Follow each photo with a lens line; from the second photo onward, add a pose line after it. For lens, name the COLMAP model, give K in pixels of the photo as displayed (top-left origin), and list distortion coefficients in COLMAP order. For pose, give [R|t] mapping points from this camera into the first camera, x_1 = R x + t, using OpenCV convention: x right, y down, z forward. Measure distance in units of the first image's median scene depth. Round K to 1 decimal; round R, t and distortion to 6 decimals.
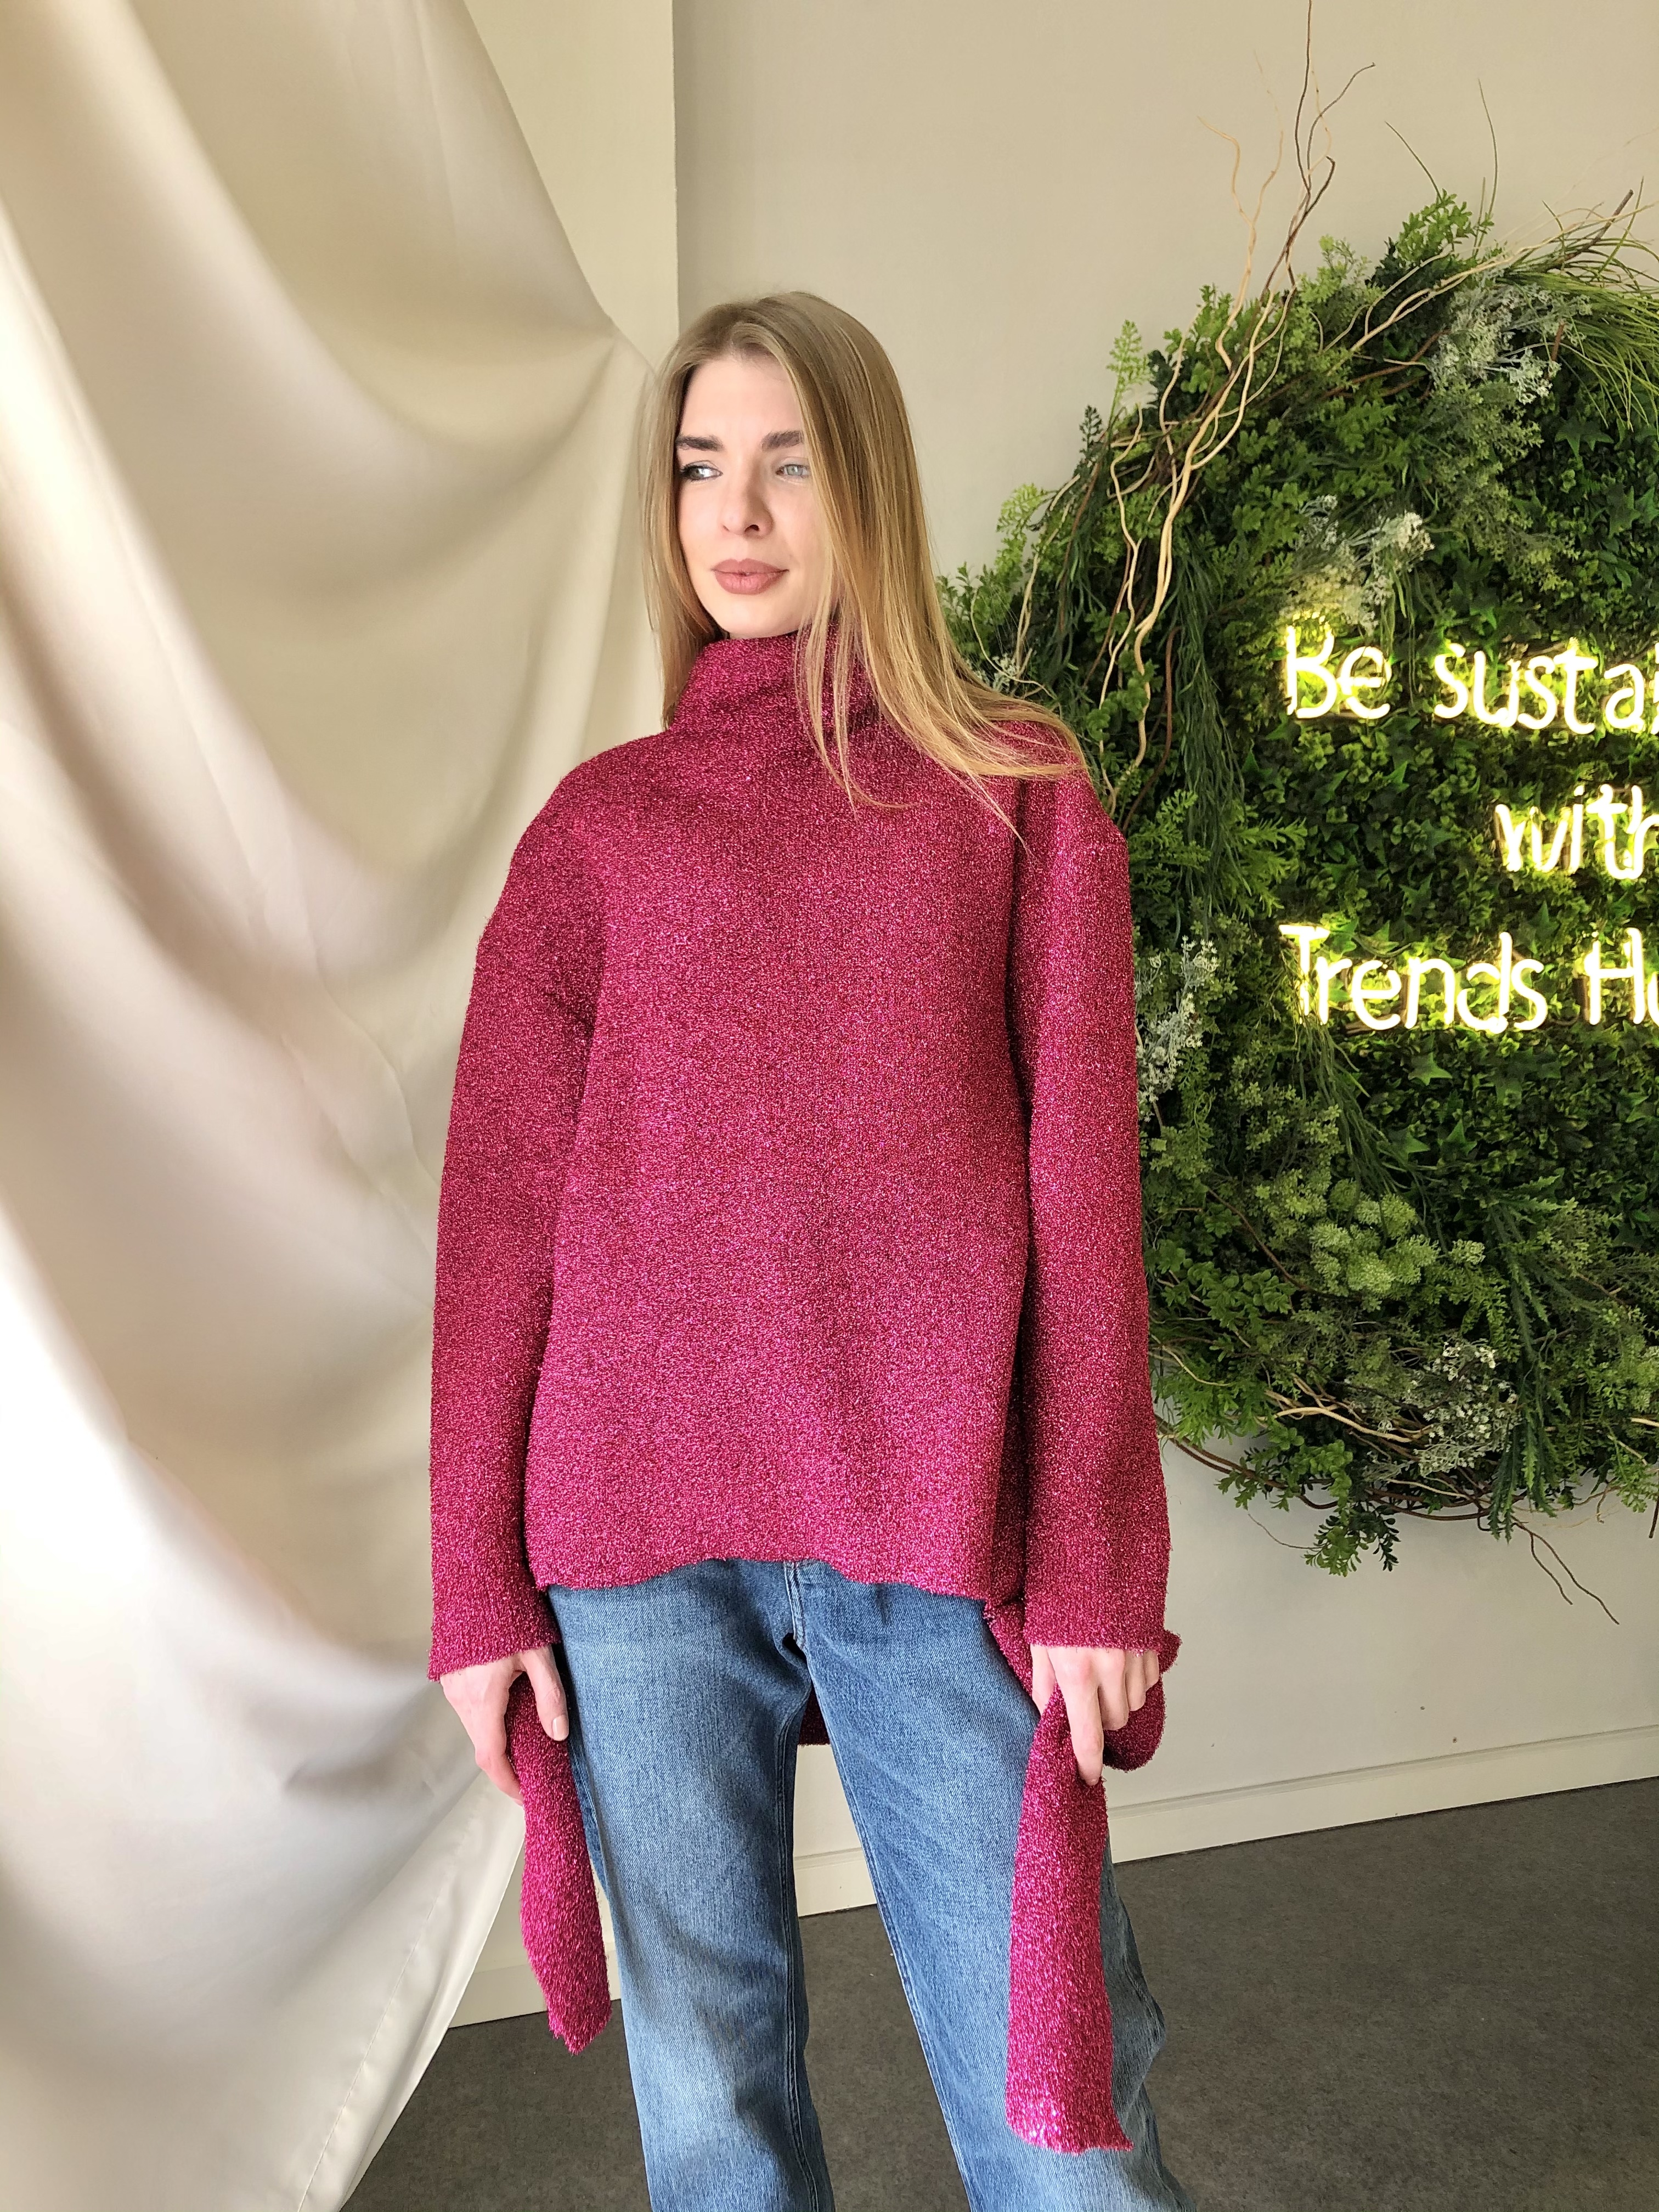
lens RADIAL K [[1806.3, 0, 836.5], [0, 1806.3, 1084.2], [0, 0, 1]] dist [-0.011140, 0.026954]
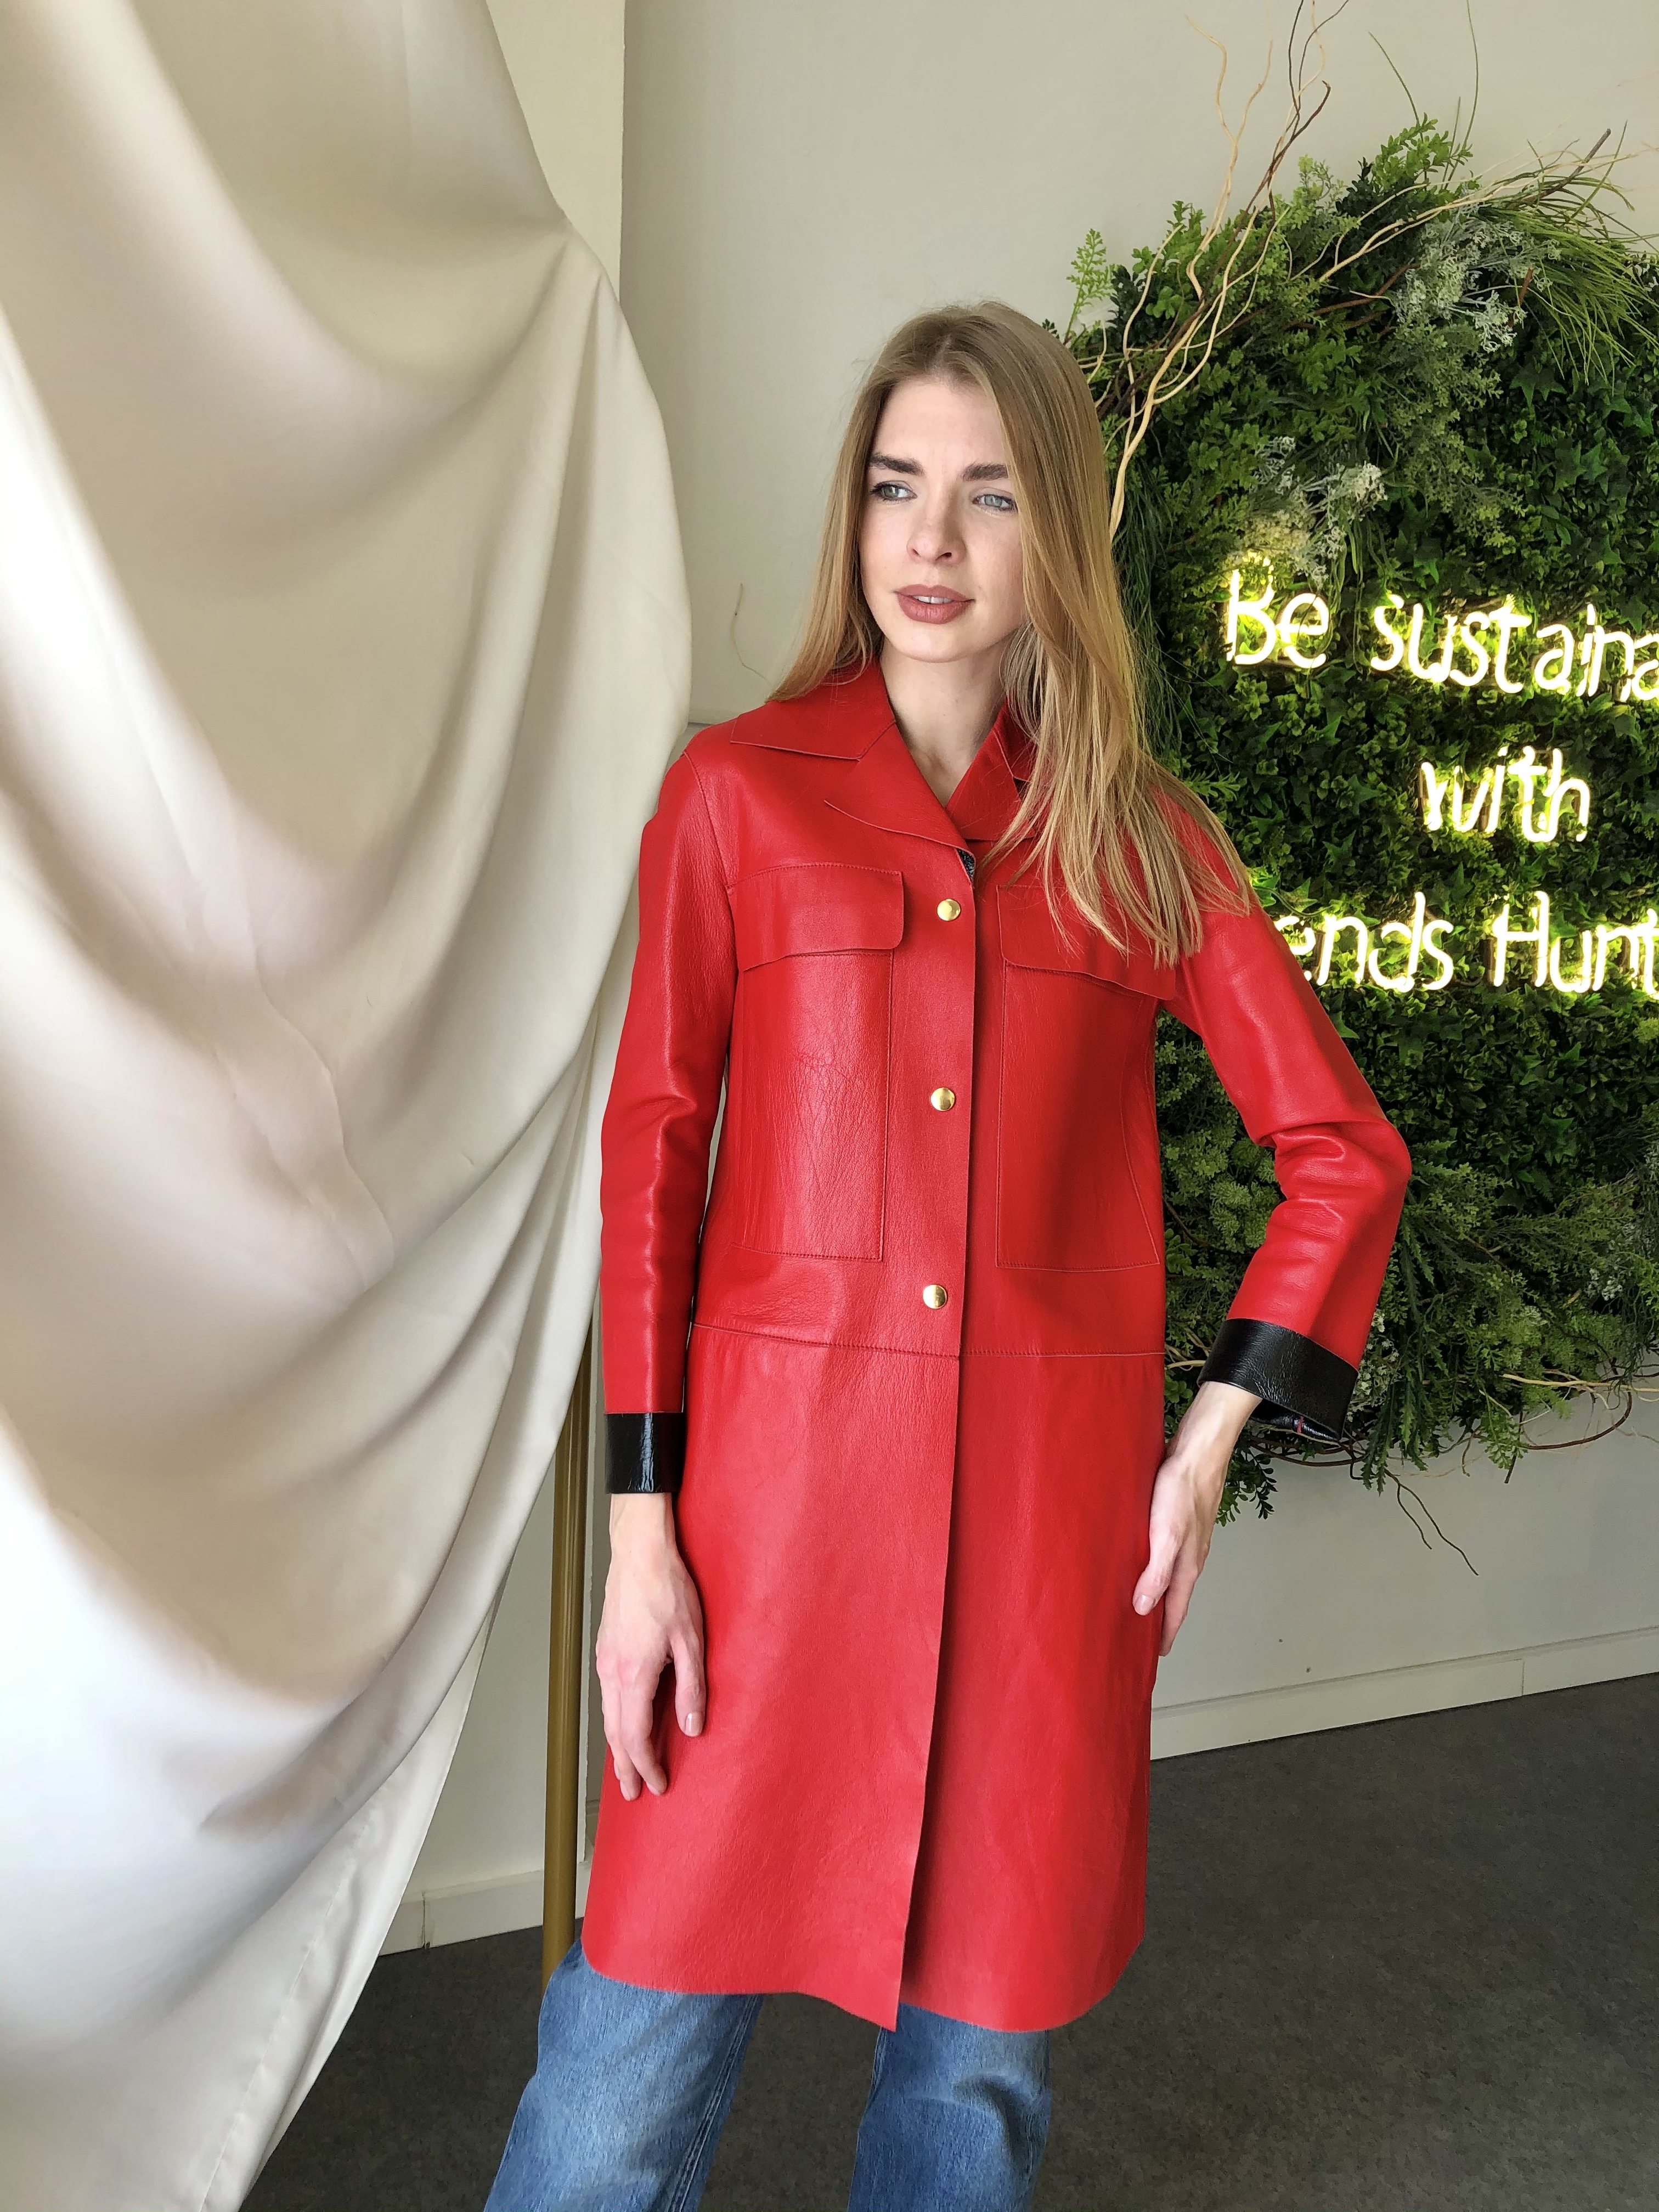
lens RADIAL K [[1806.3, 0, 833.8], [0, 1806.3, 1081.0], [0, 0, 1]] dist [-0.011140, 0.026954]
pose [[0.995141, 0.043306, 0.088423, -0.037304], [-0.051156, 0.994759, 0.088530, -0.054892], [-0.084126, -0.092623, 0.992141, 0.030815]]
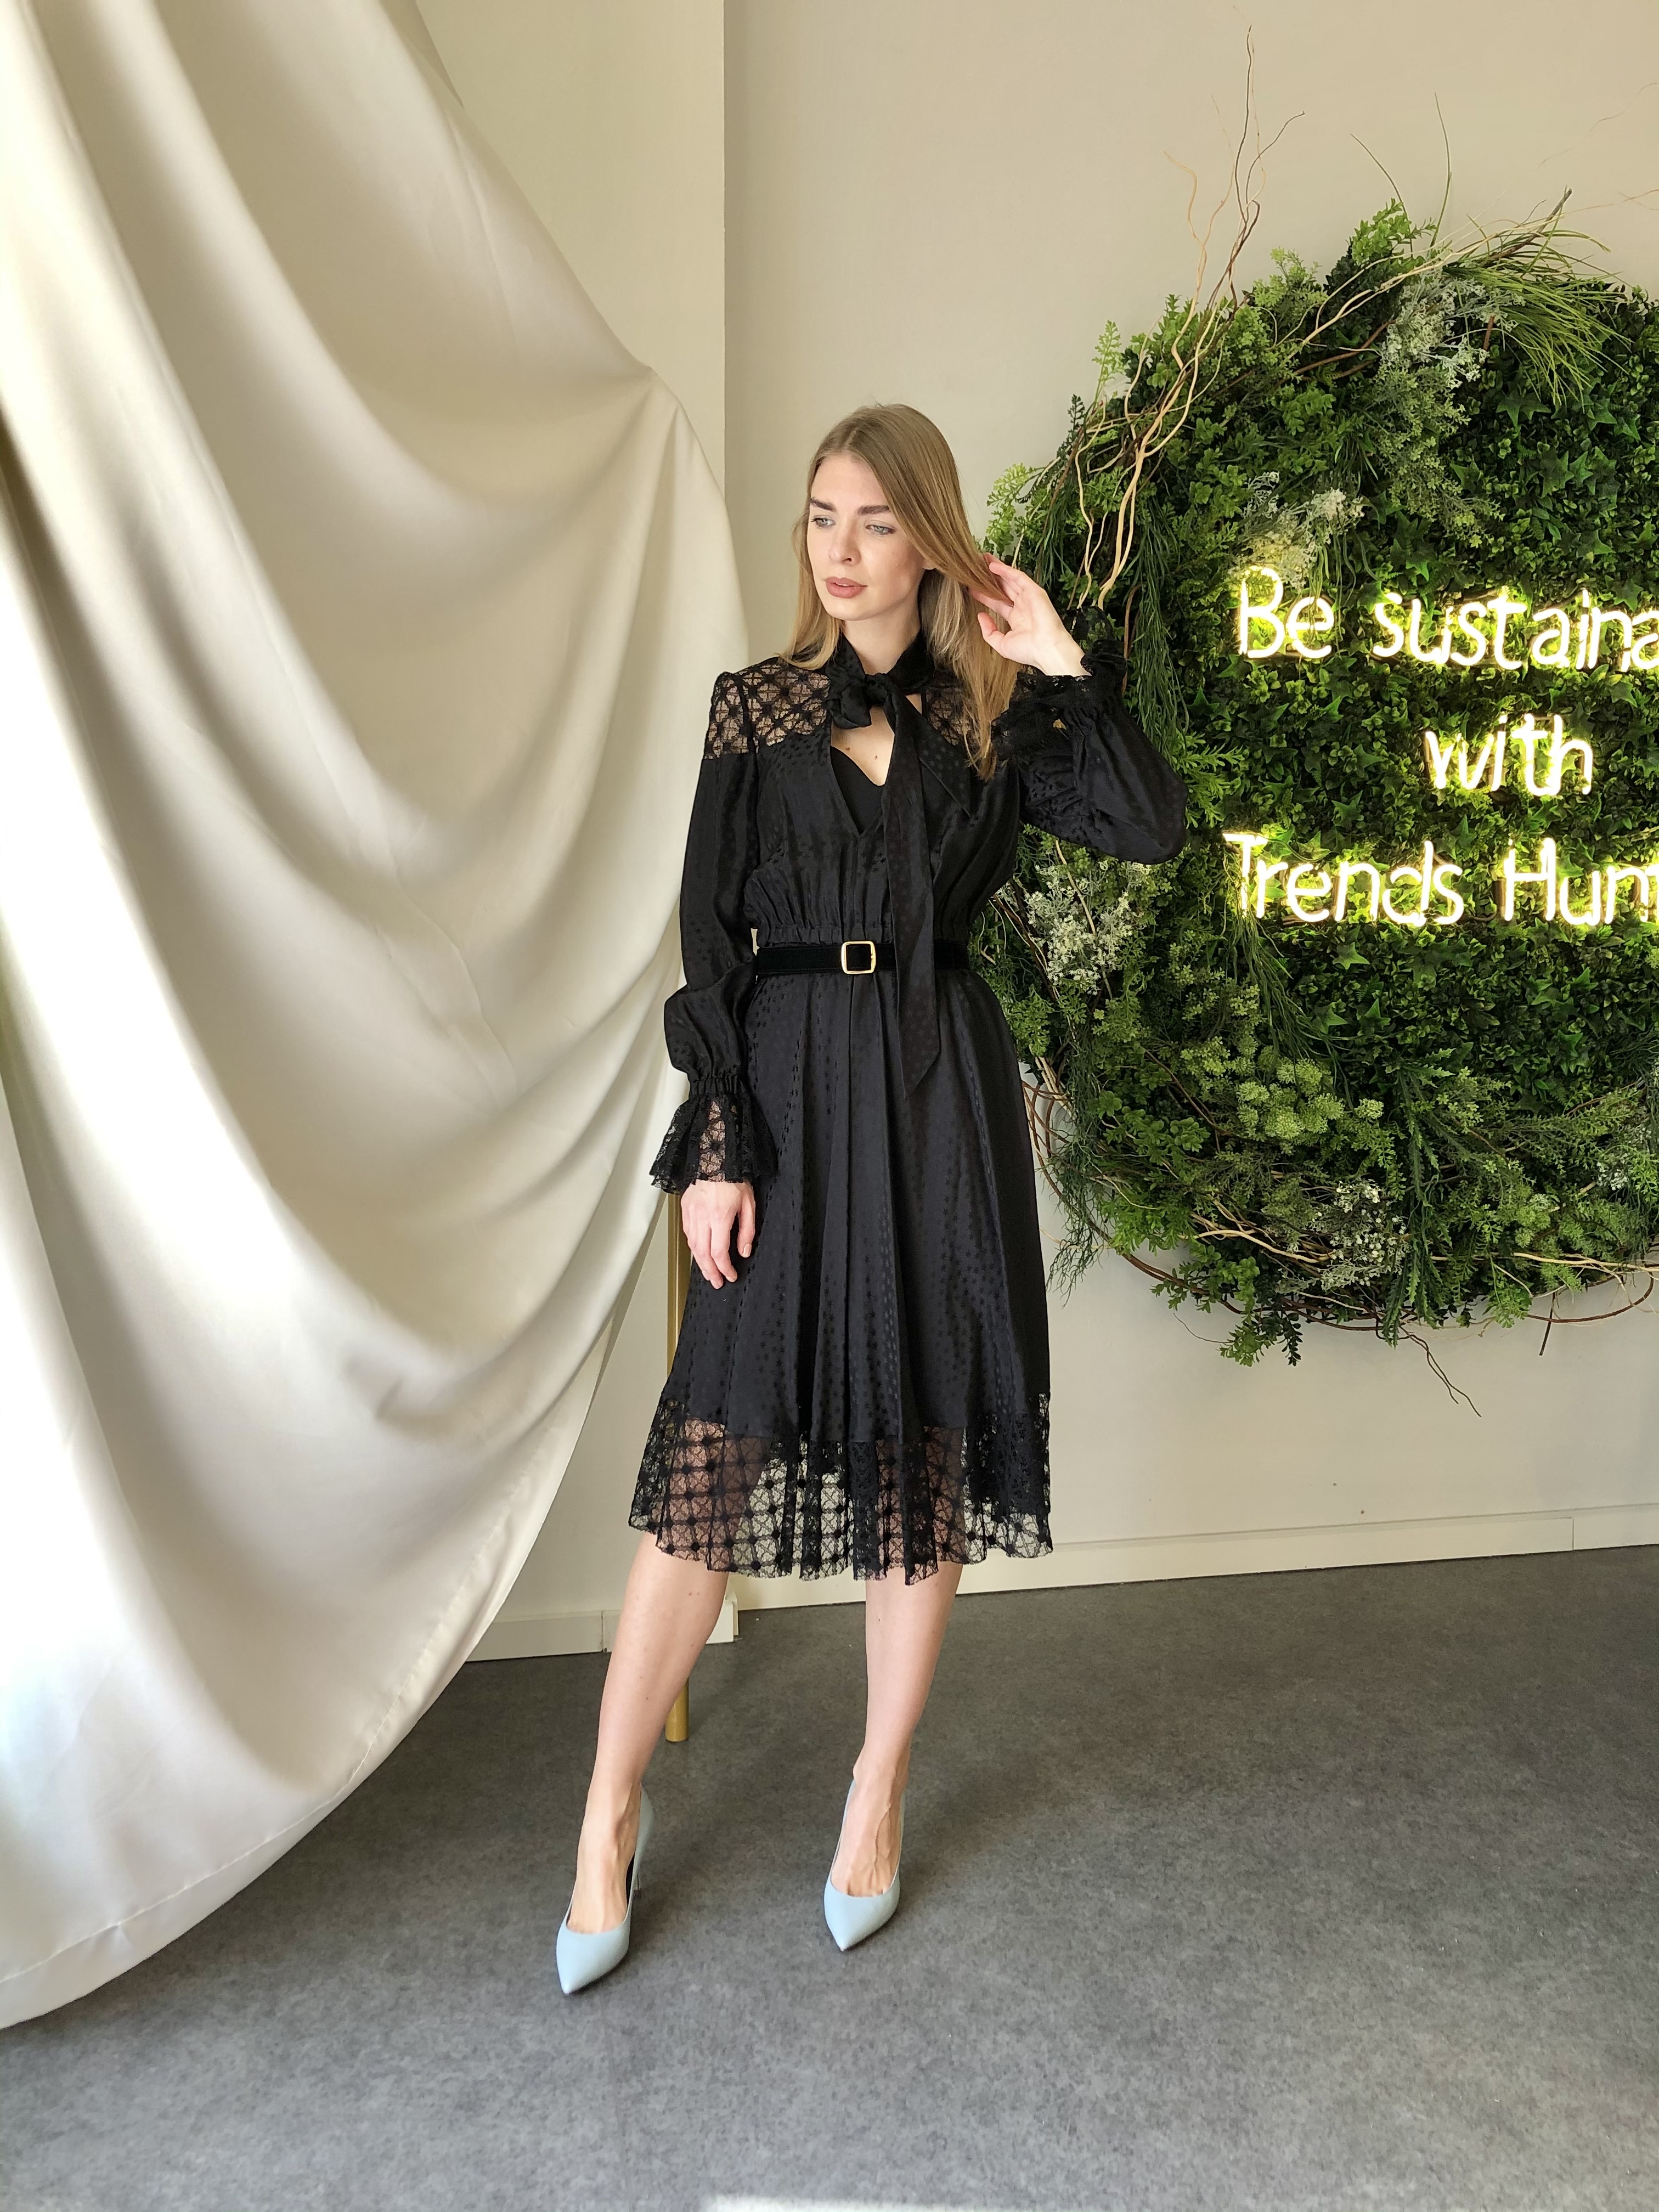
lens RADIAL K [[1806.3, 0, 841.1], [0, 1806.3, 1083.4], [0, 0, 1]] dist [-0.011140, 0.026954]
pose [[0.994641, 0.031091, -0.098600, 0.115967], [-0.023052, 0.996394, 0.081650, -0.014592], [0.100783, -0.078939, 0.991772, -0.233579]]
